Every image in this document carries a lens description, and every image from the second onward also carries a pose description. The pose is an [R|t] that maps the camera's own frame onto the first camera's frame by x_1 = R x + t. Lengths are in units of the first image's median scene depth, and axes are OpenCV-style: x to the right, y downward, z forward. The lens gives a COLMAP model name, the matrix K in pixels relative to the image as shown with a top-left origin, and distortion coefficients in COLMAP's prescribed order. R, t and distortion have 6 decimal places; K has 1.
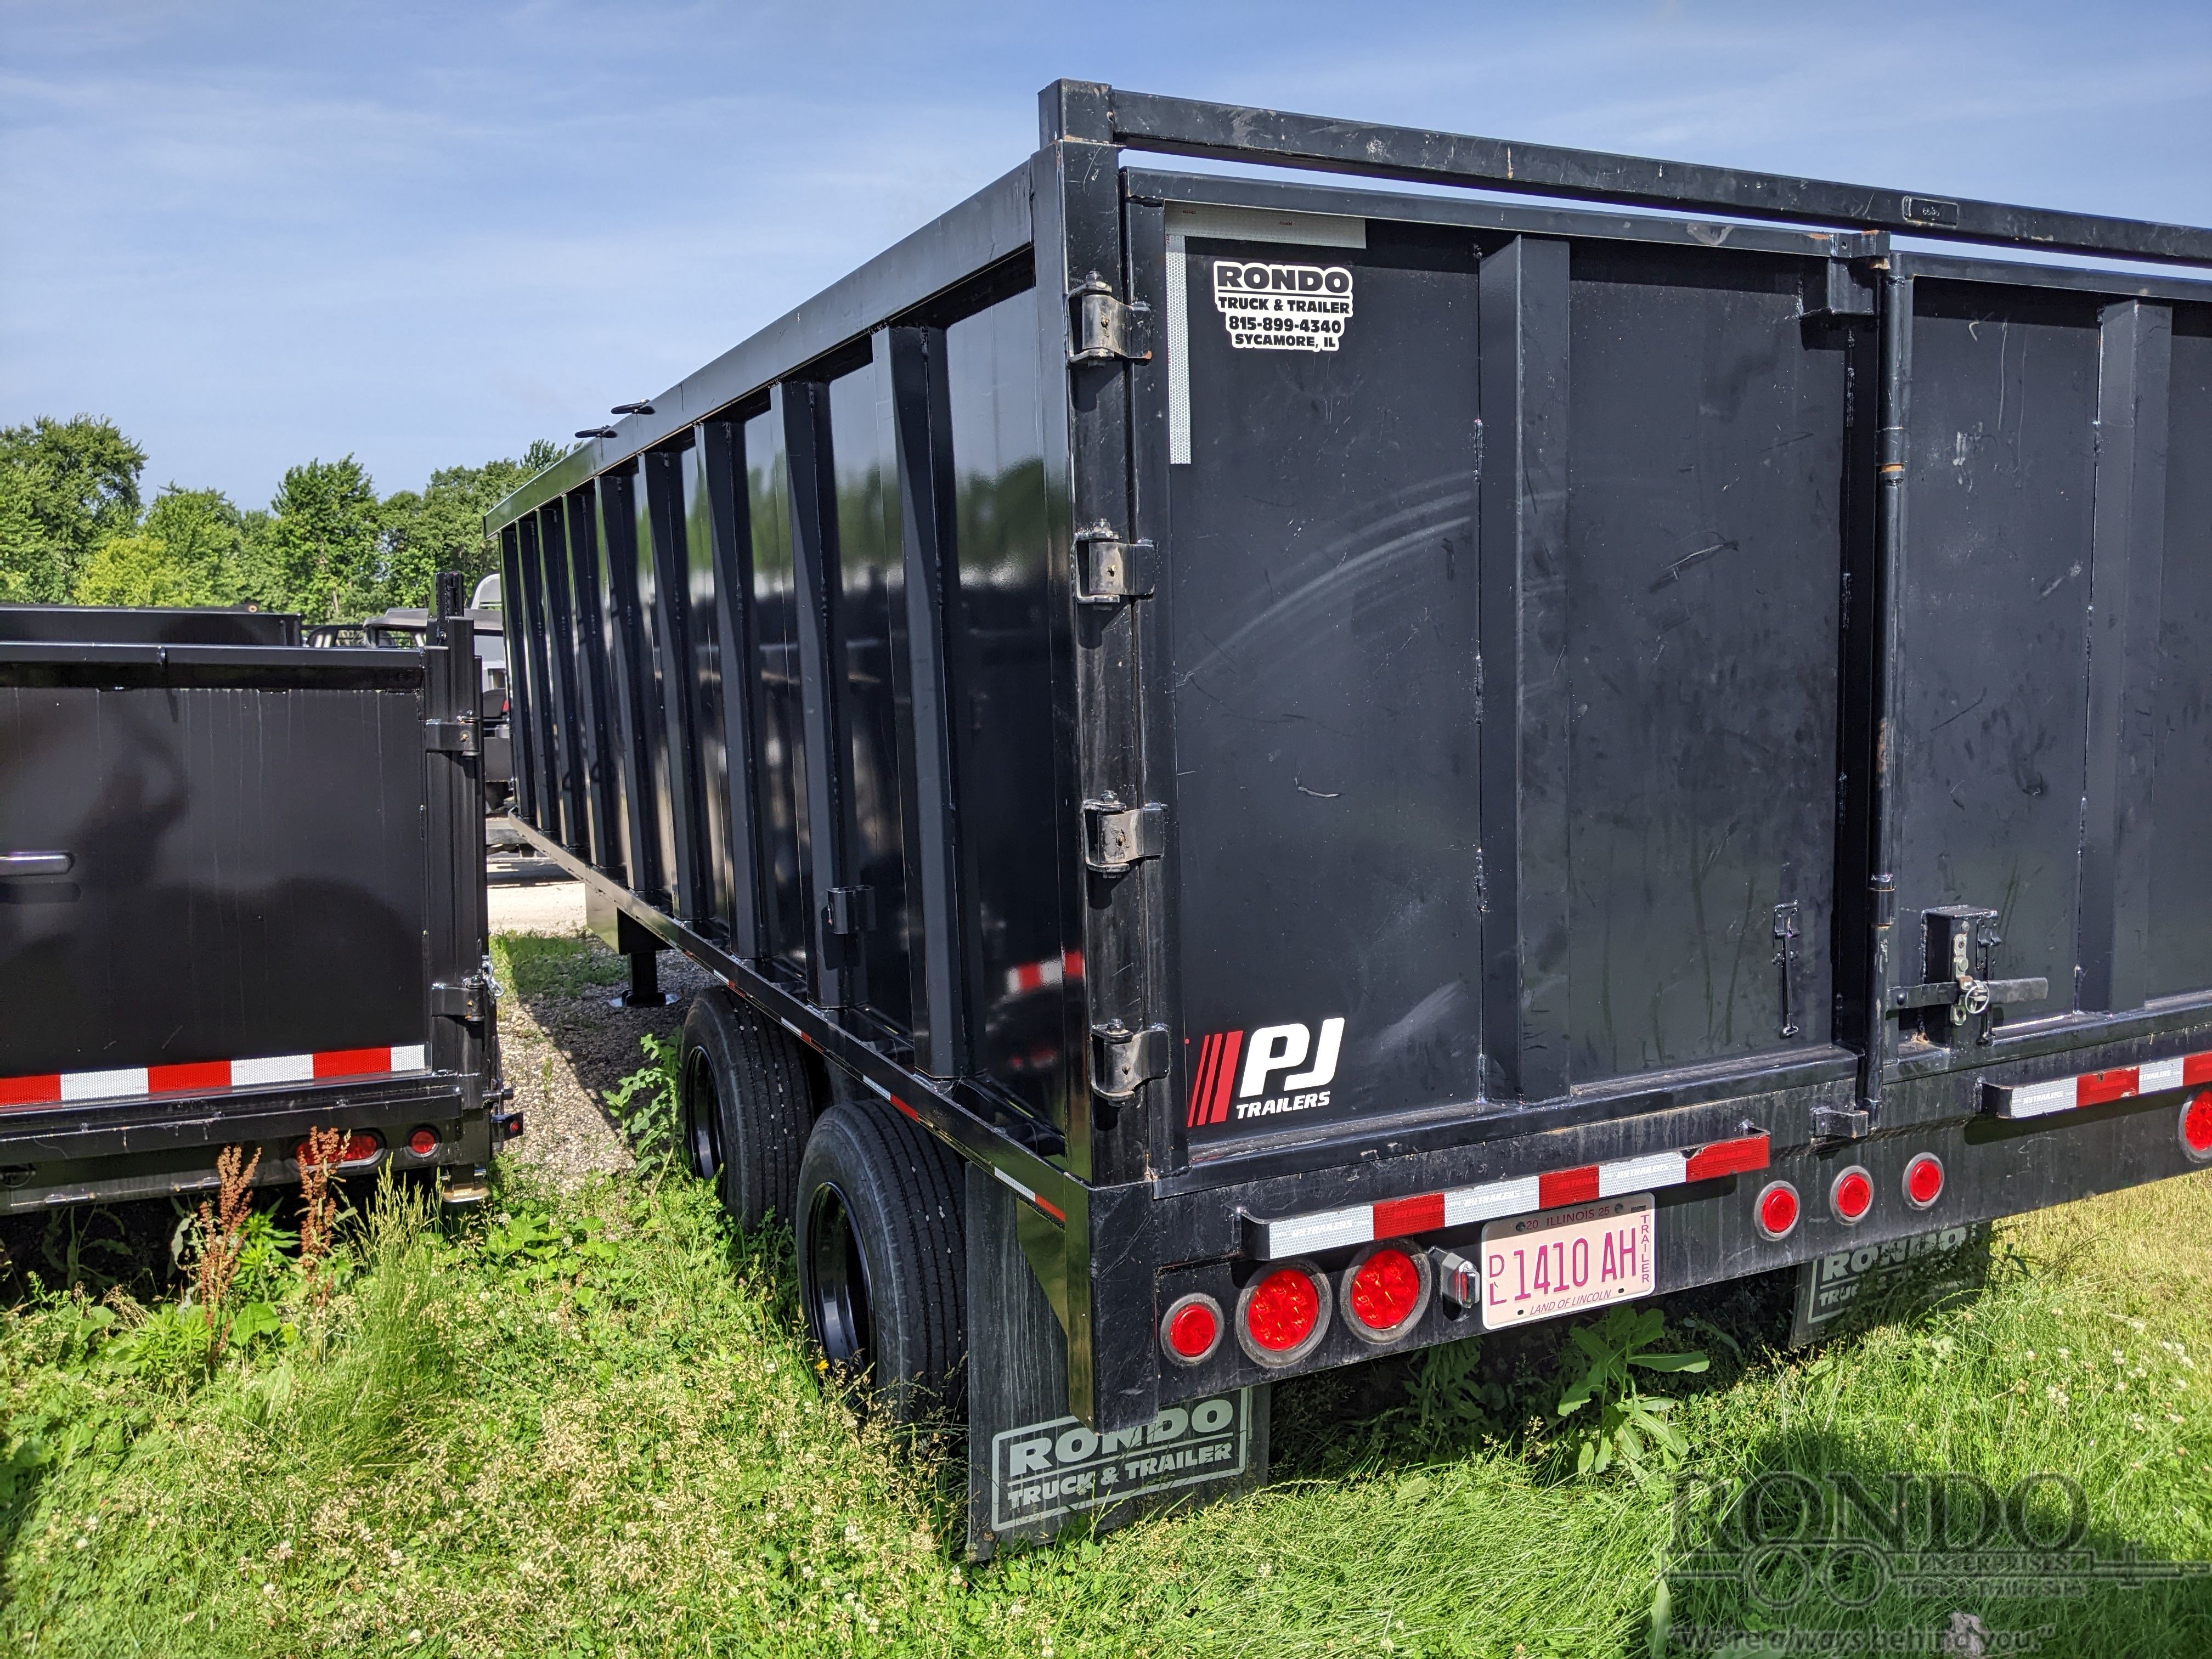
lens RADIAL K [[1833.0, 0, 1106.0], [0, 1833.0, 829.5], [0, 0, 1]] dist [0.063382, -0.097301]
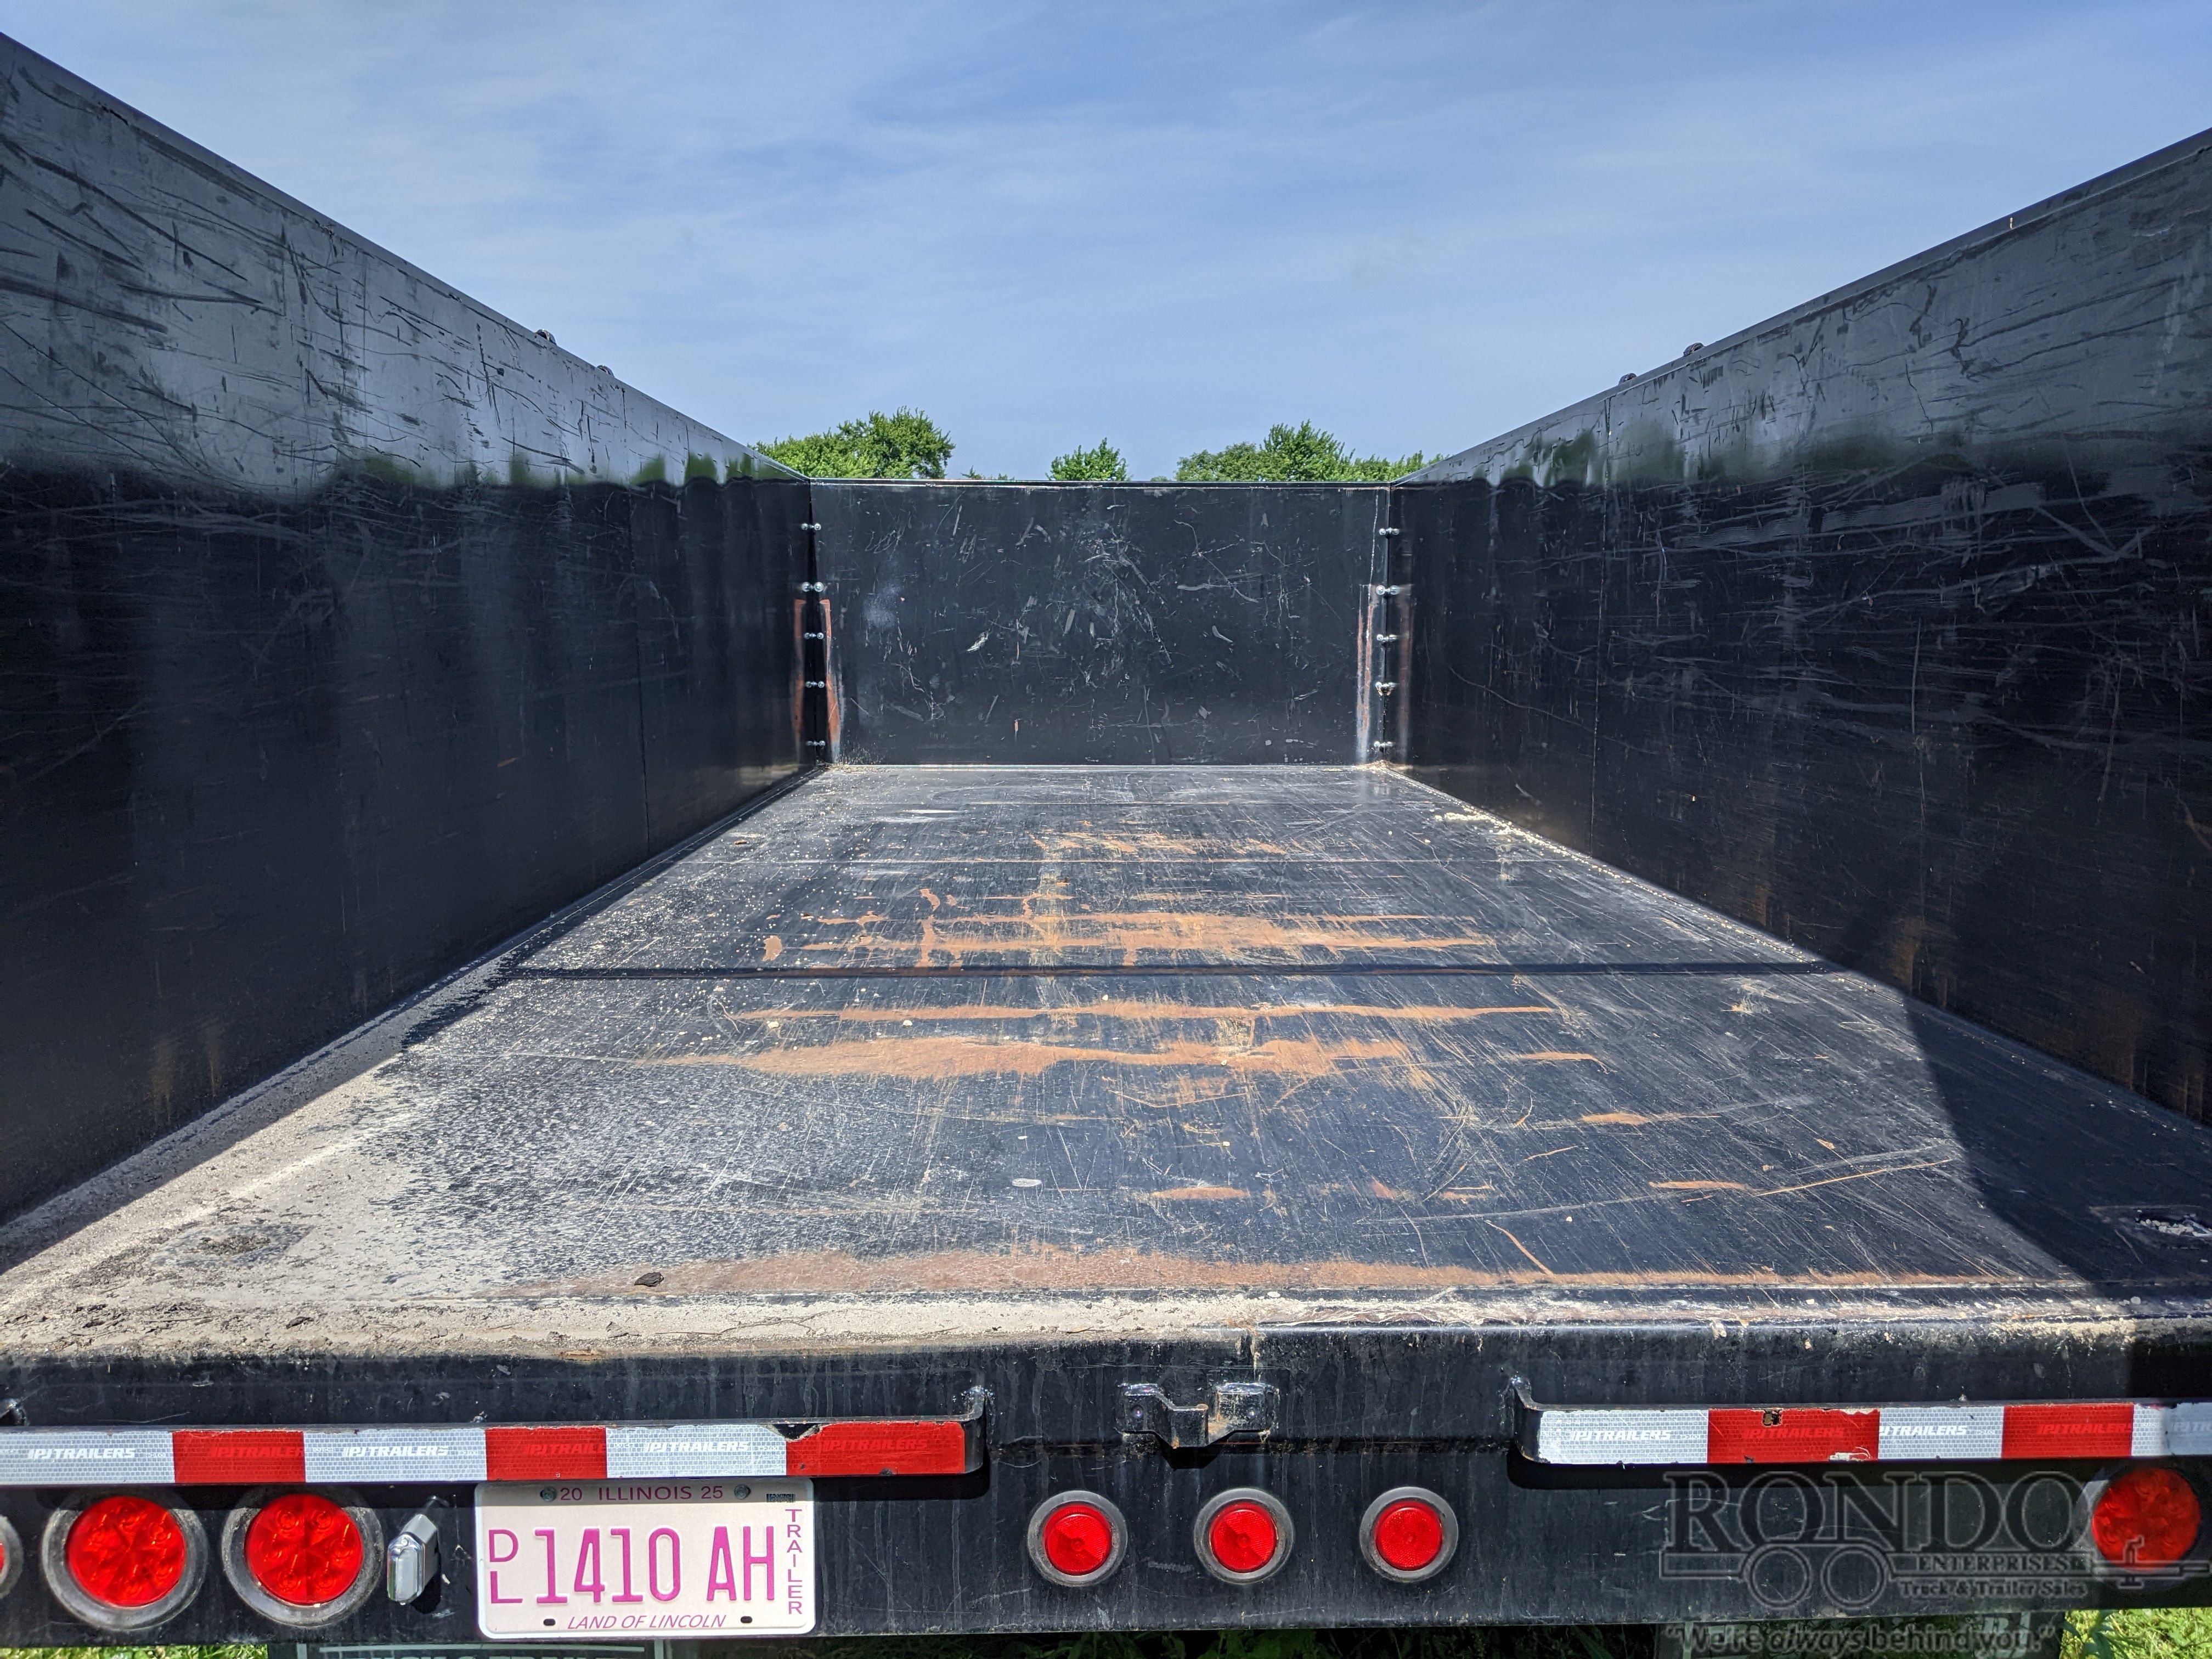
lens RADIAL K [[1833.0, 0, 1106.0], [0, 1833.0, 829.5], [0, 0, 1]] dist [0.063382, -0.097301]
pose [[0.916110, 0.070811, -0.394625, 0.588942], [-0.067334, 0.997473, 0.022672, -0.041717], [0.395233, 0.005802, 0.918563, 0.436224]]
